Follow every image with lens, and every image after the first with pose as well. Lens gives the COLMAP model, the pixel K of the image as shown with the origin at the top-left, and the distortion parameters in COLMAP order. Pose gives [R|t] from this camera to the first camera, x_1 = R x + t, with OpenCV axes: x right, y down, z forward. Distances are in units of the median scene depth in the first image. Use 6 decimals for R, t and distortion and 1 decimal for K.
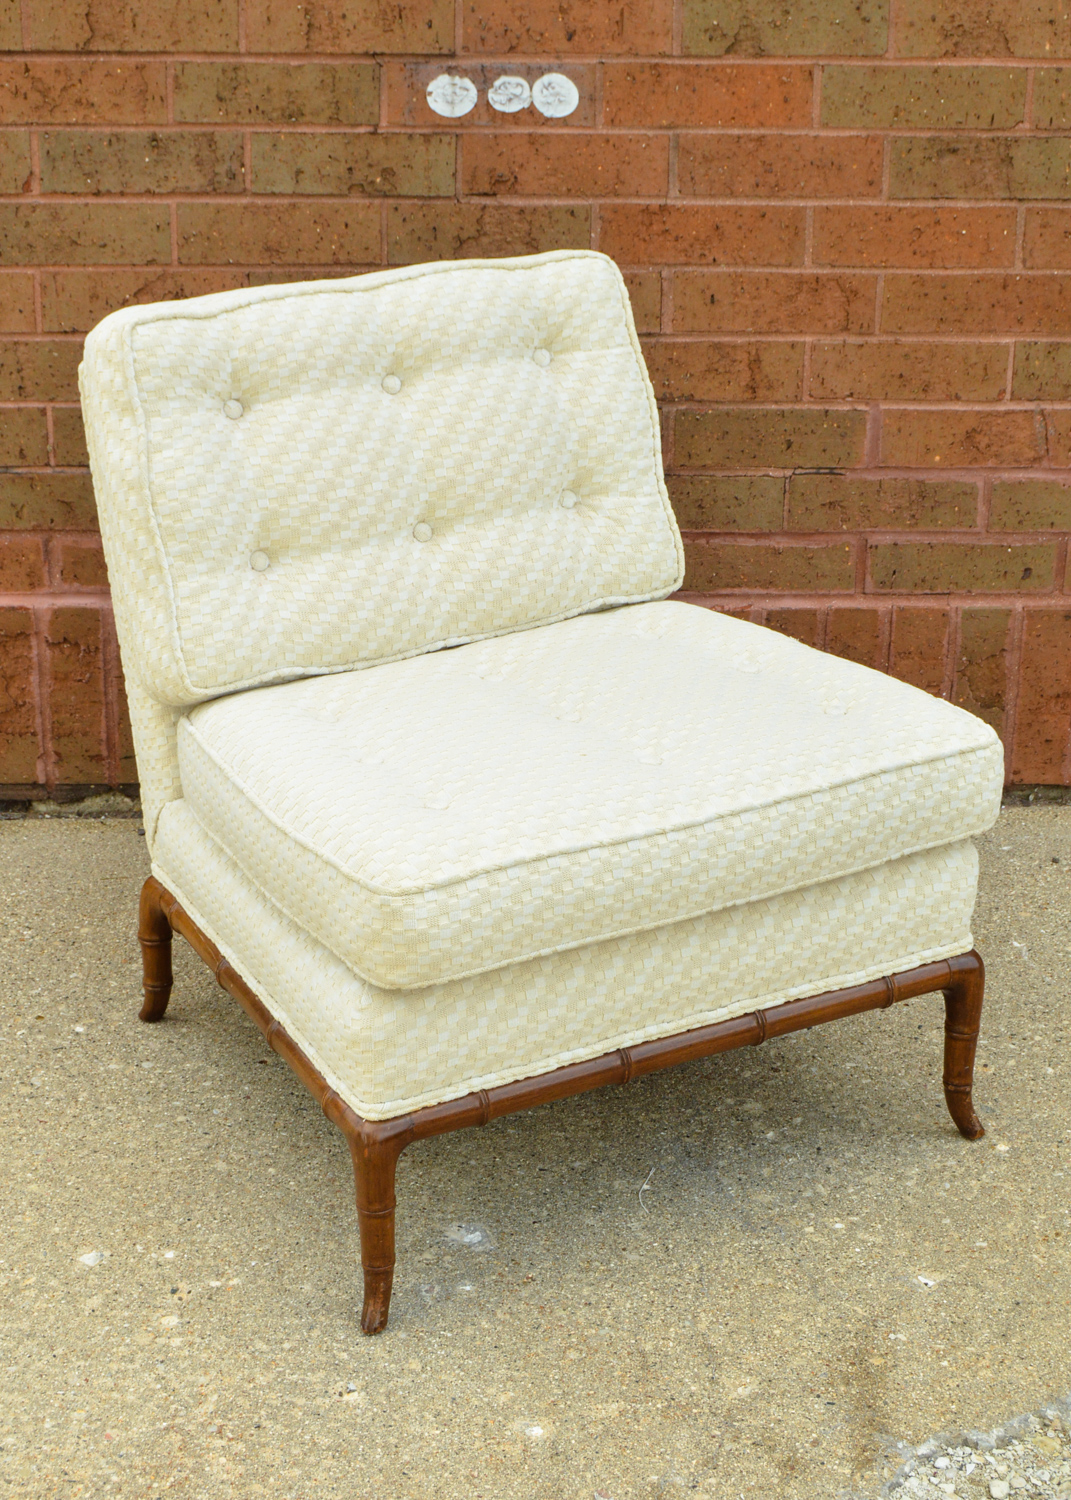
lens RADIAL K [[2843.0, 0, 531.8], [0, 2843.0, 746.9], [0, 0, 1]] dist [-0.036039, 0.000000]
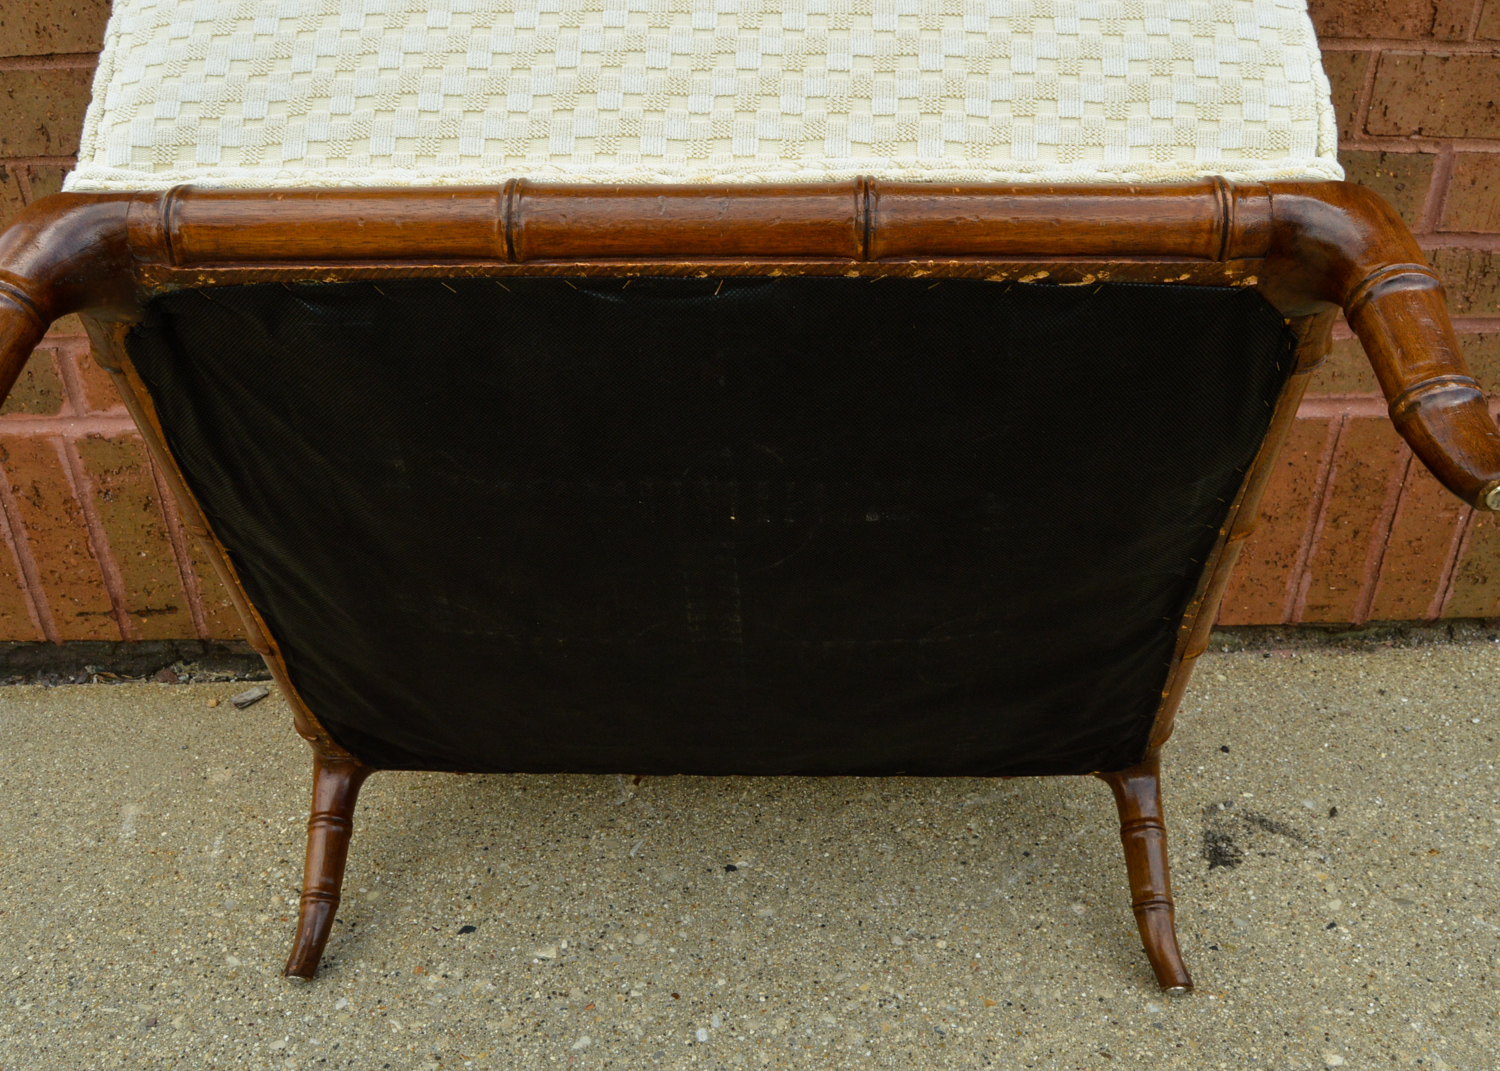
lens RADIAL K [[1251.3, 0, 760.9], [0, 1251.3, 529.6], [0, 0, 1]] dist [-0.080752, 0.011044]
pose [[0.999891, -0.010681, -0.010147, -0.062299], [0.011945, 0.990915, 0.133957, -0.079115], [0.008624, -0.134063, 0.990935, 0.803957]]
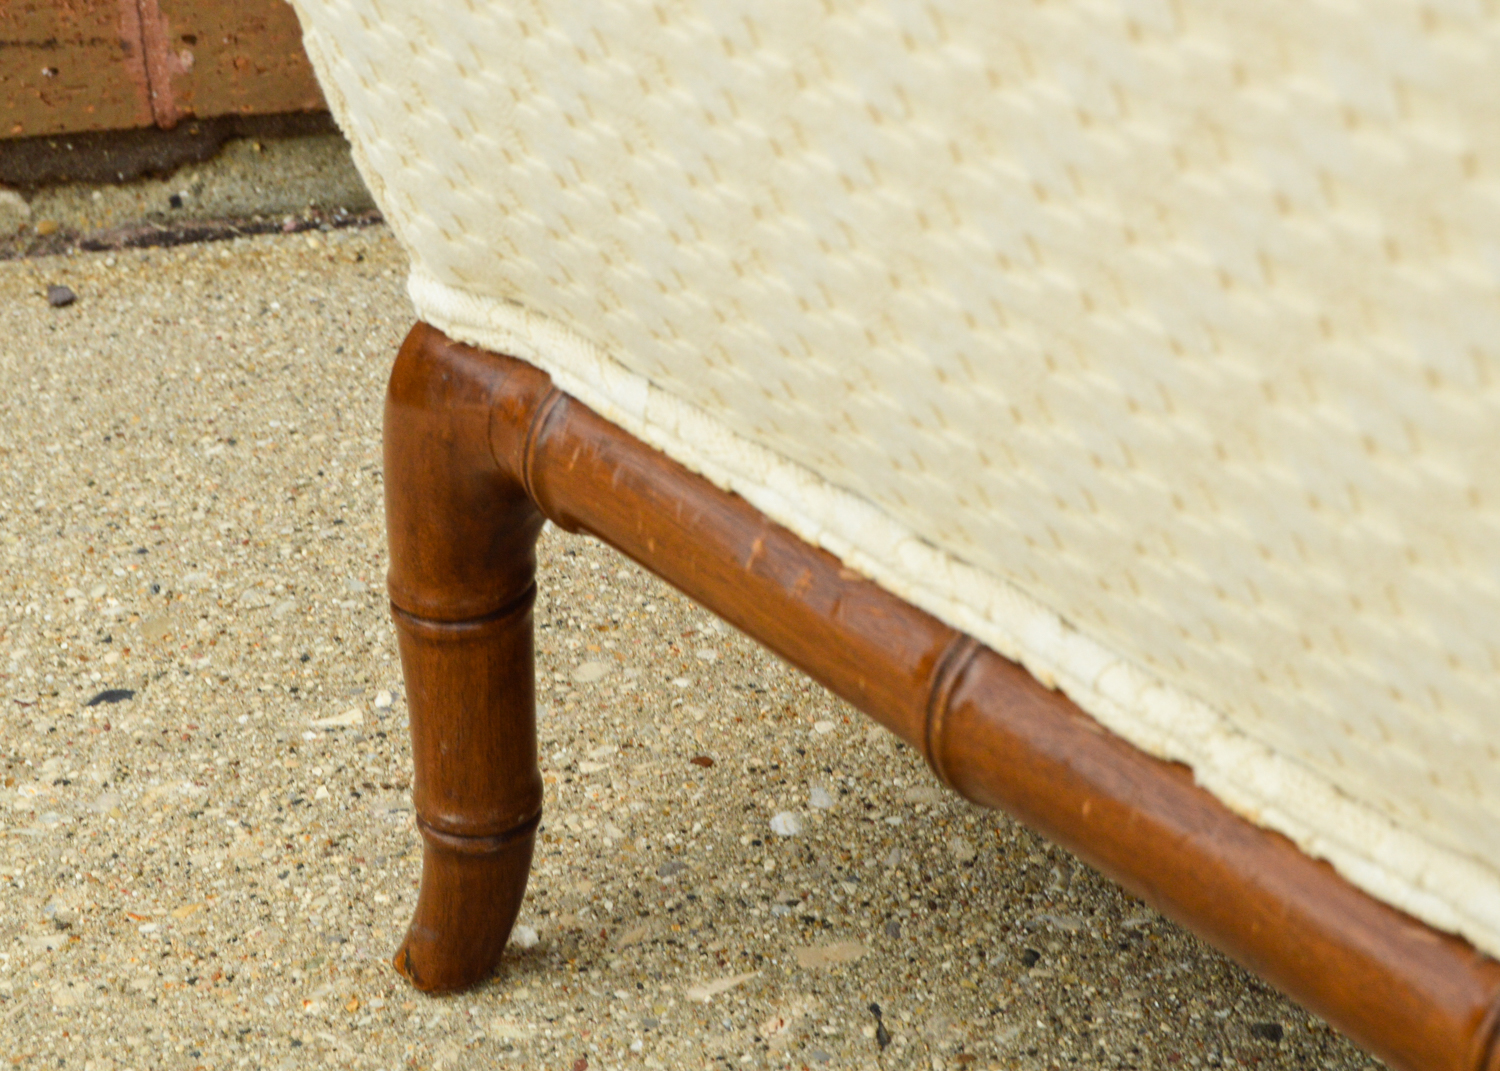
lens RADIAL K [[3690.4, 0, 744.8], [0, 3690.4, 537.3], [0, 0, 1]] dist [-0.024132, 0.000000]
pose [[0.996336, -0.085247, -0.006955, -0.081291], [0.085524, 0.994005, 0.068116, 0.042485], [0.001107, -0.068461, 0.997653, 0.757956]]
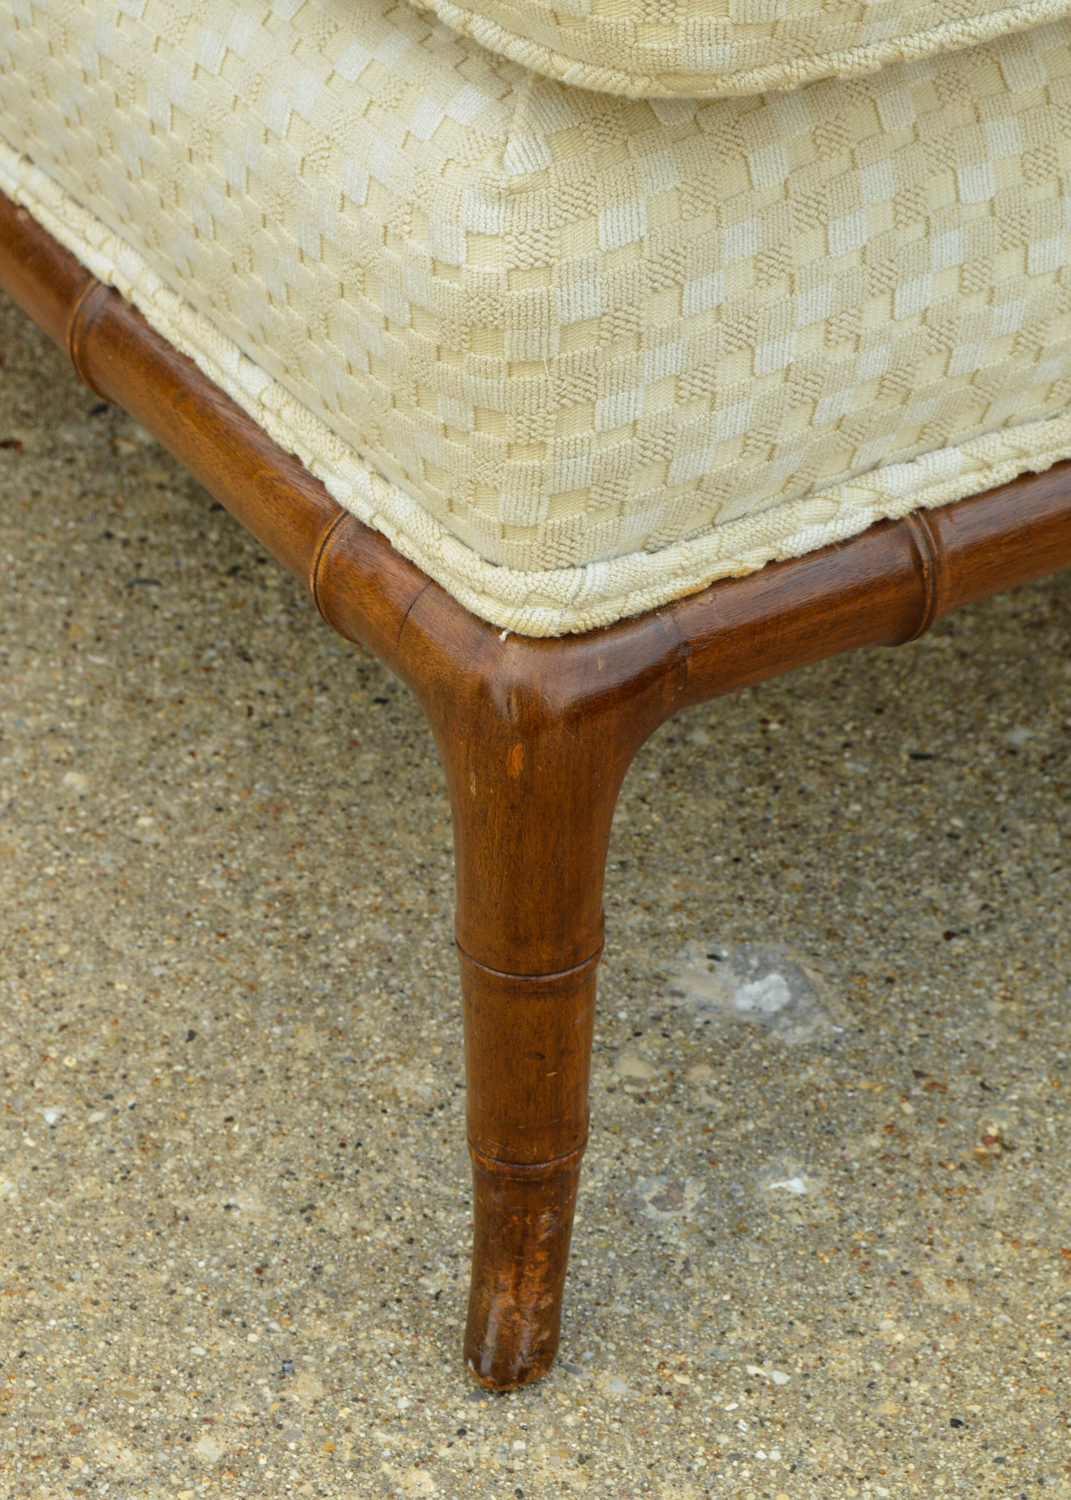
lens RADIAL K [[3690.4, 0, 533.3], [0, 3690.4, 752.4], [0, 0, 1]] dist [-0.024132, 0.000000]
pose [[0.996037, -0.023886, 0.085668, -0.074354], [0.007802, 0.983012, 0.183374, 0.070095], [-0.088593, -0.181979, 0.979303, 0.583598]]
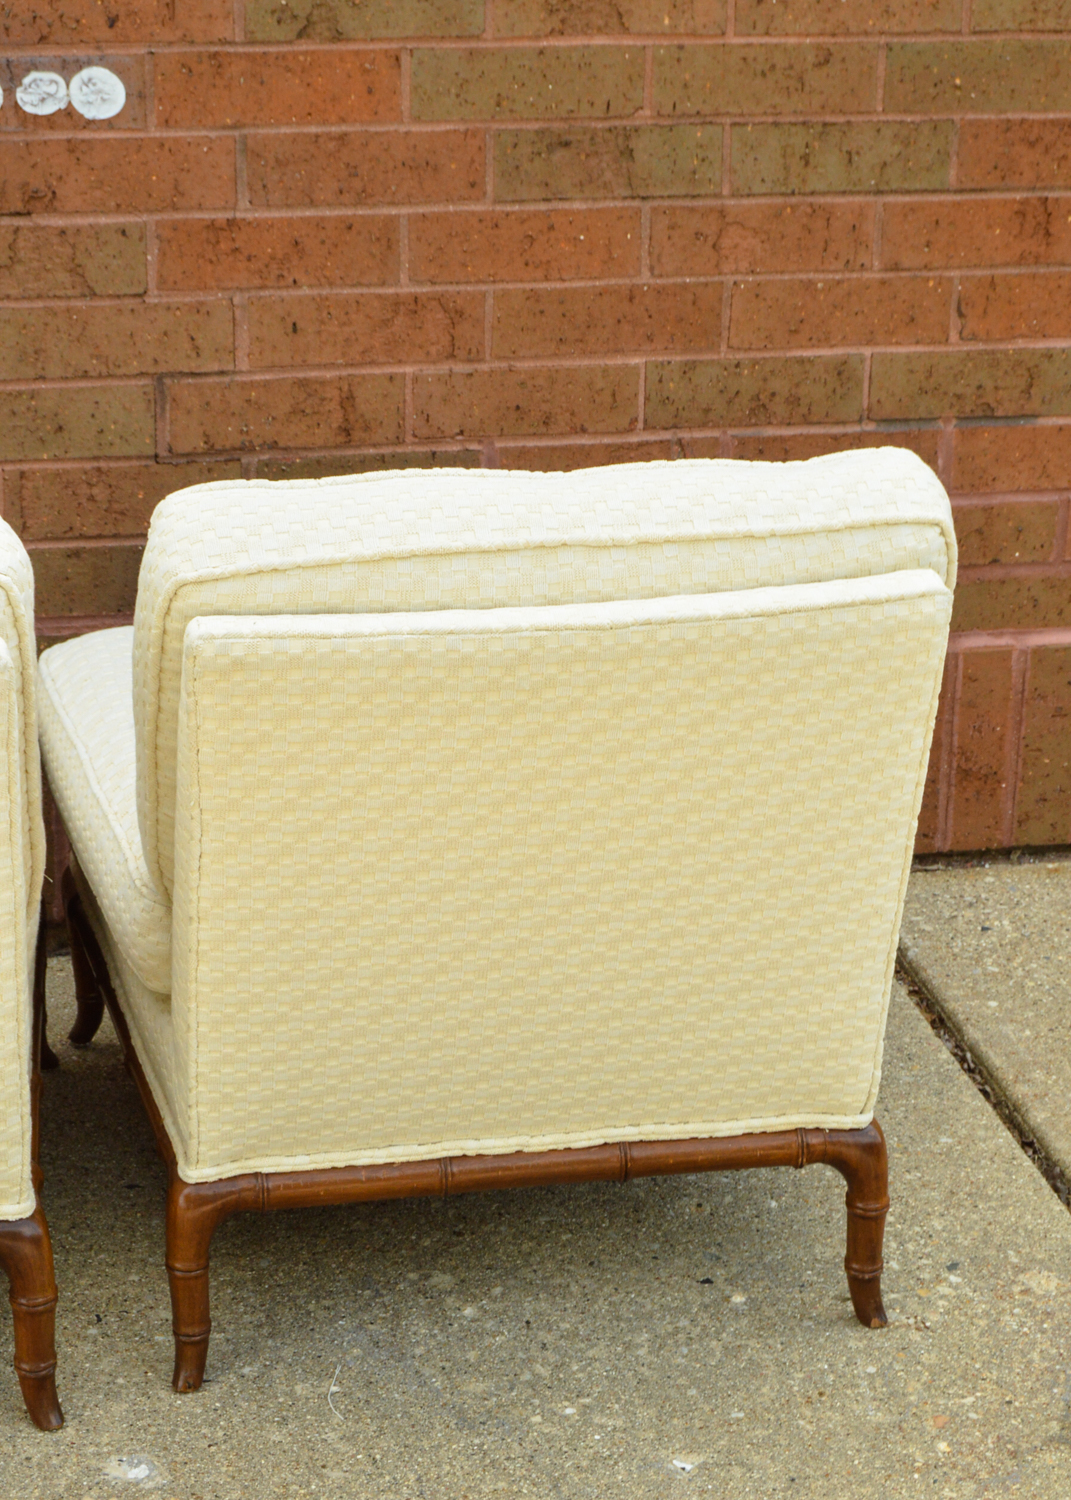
lens RADIAL K [[3365.8, 0, 590.1], [0, 3365.8, 742.6], [0, 0, 1]] dist [-0.025188, 0.000000]
pose [[0.976520, -0.066222, 0.204997, -0.074299], [0.072472, 0.997102, -0.023121, -0.006045], [-0.202872, 0.037435, 0.978490, 0.009895]]
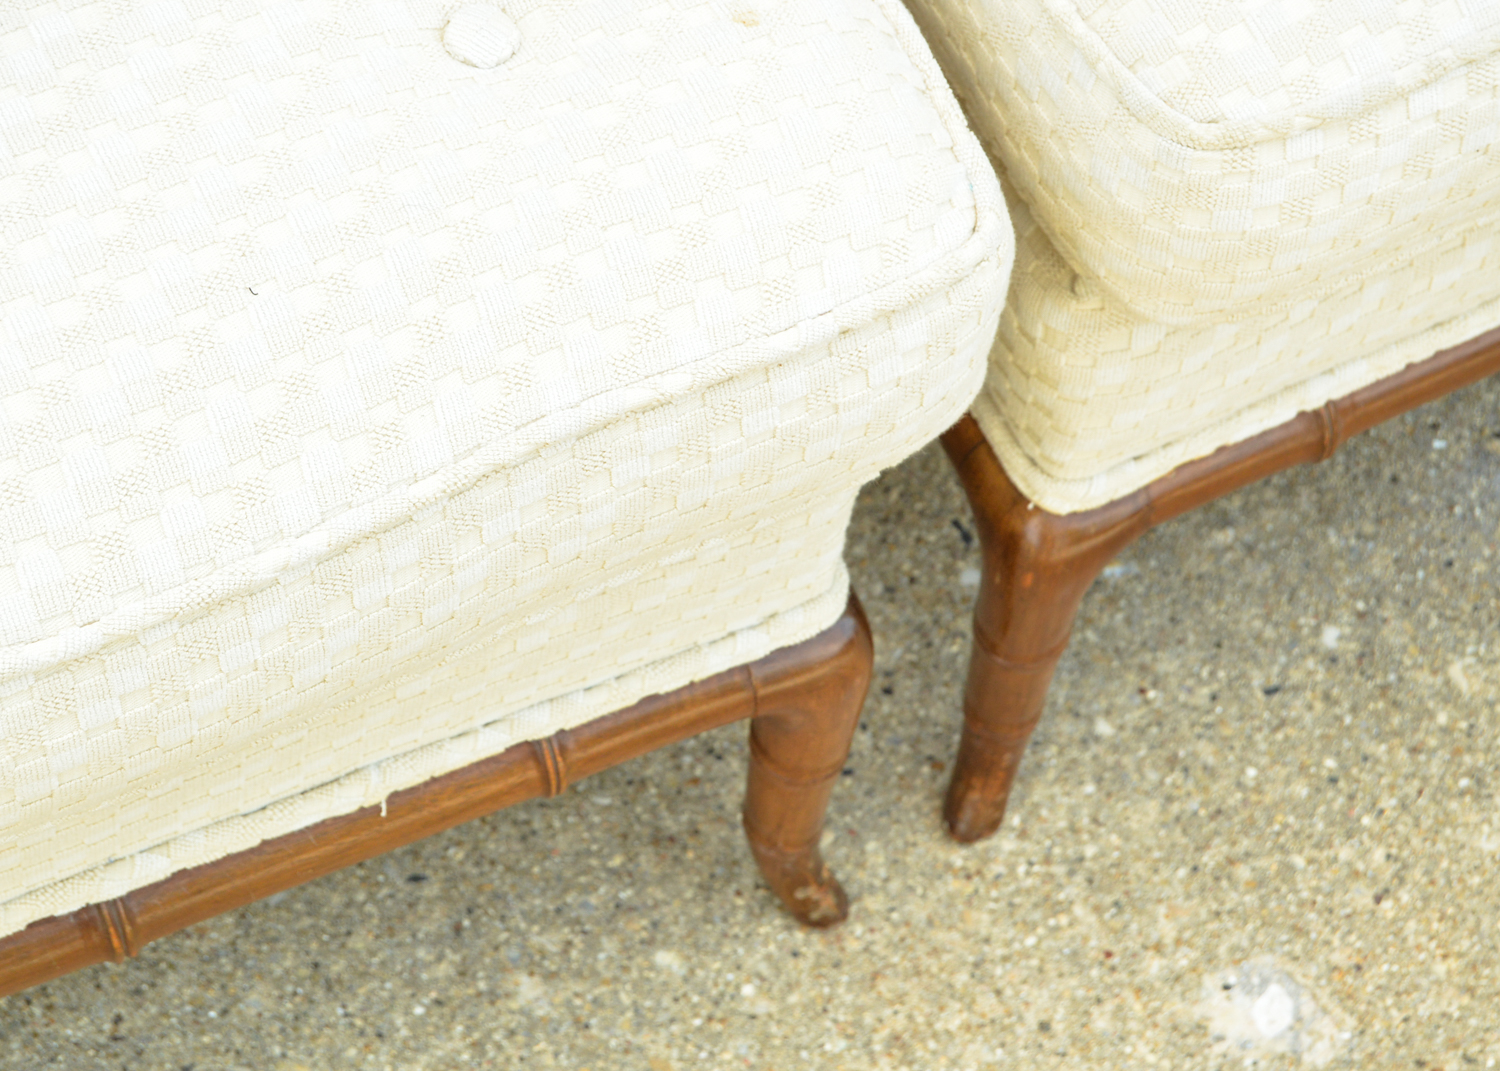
lens RADIAL K [[3690.4, 0, 749.9], [0, 3690.4, 543.8], [0, 0, 1]] dist [-0.024132, 0.000000]
pose [[0.893816, -0.355995, 0.272690, -0.192276], [0.110796, 0.764558, 0.634961, -0.200732], [-0.434530, -0.537326, 0.722817, 0.655496]]
